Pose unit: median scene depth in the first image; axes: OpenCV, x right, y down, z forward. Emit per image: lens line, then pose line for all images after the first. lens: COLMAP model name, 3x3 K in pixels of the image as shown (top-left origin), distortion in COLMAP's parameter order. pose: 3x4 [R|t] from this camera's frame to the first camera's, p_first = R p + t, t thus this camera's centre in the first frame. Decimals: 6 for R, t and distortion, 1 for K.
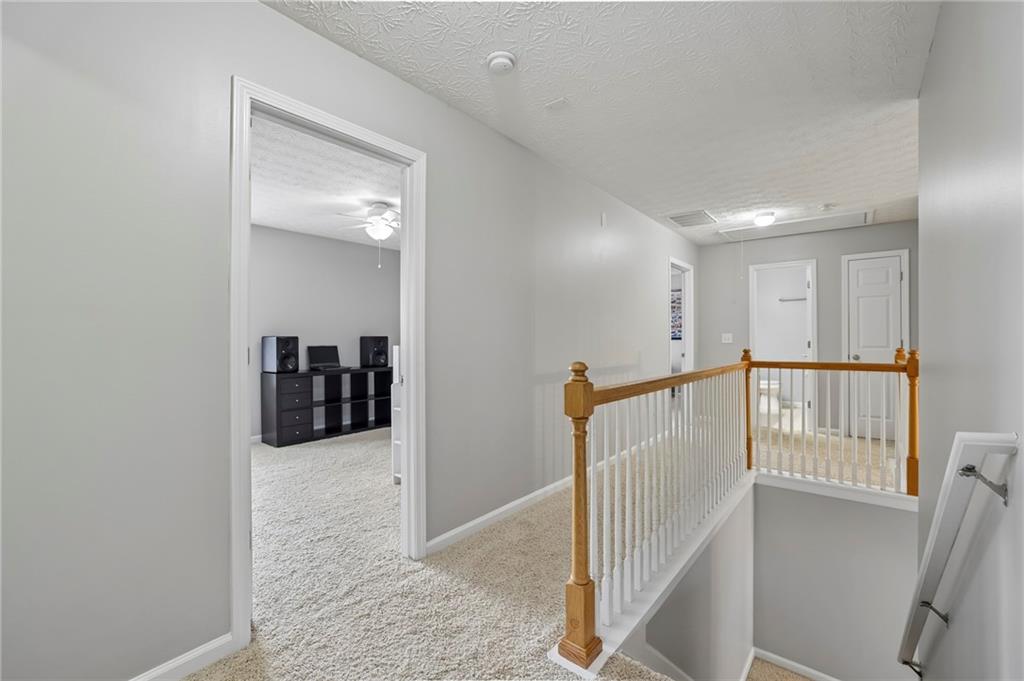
lens RADIAL K [[451.3, 0, 508.8], [0, 451.3, 342.8], [0, 0, 1]] dist [-0.000683, -0.000098]
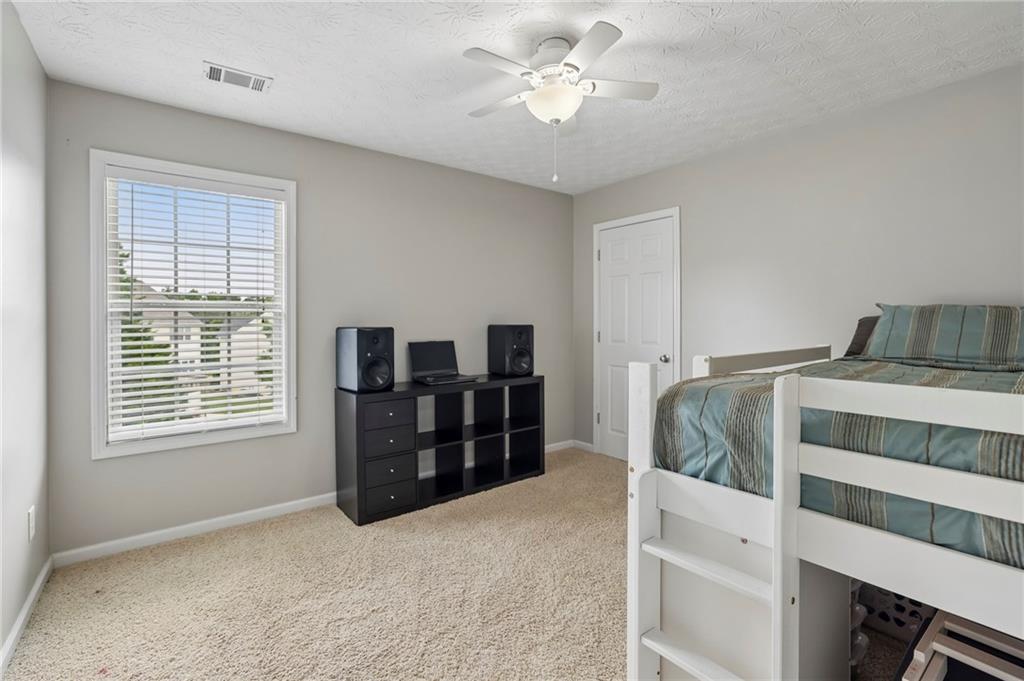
lens RADIAL K [[466.1, 0, 514.1], [0, 466.1, 330.0], [0, 0, 1]] dist [-0.000752, 0.000010]
pose [[0.979964, 0.005356, -0.199100, -0.182431], [-0.002282, 0.999875, 0.015665, -0.019151], [0.199159, -0.014896, 0.979854, 0.414857]]
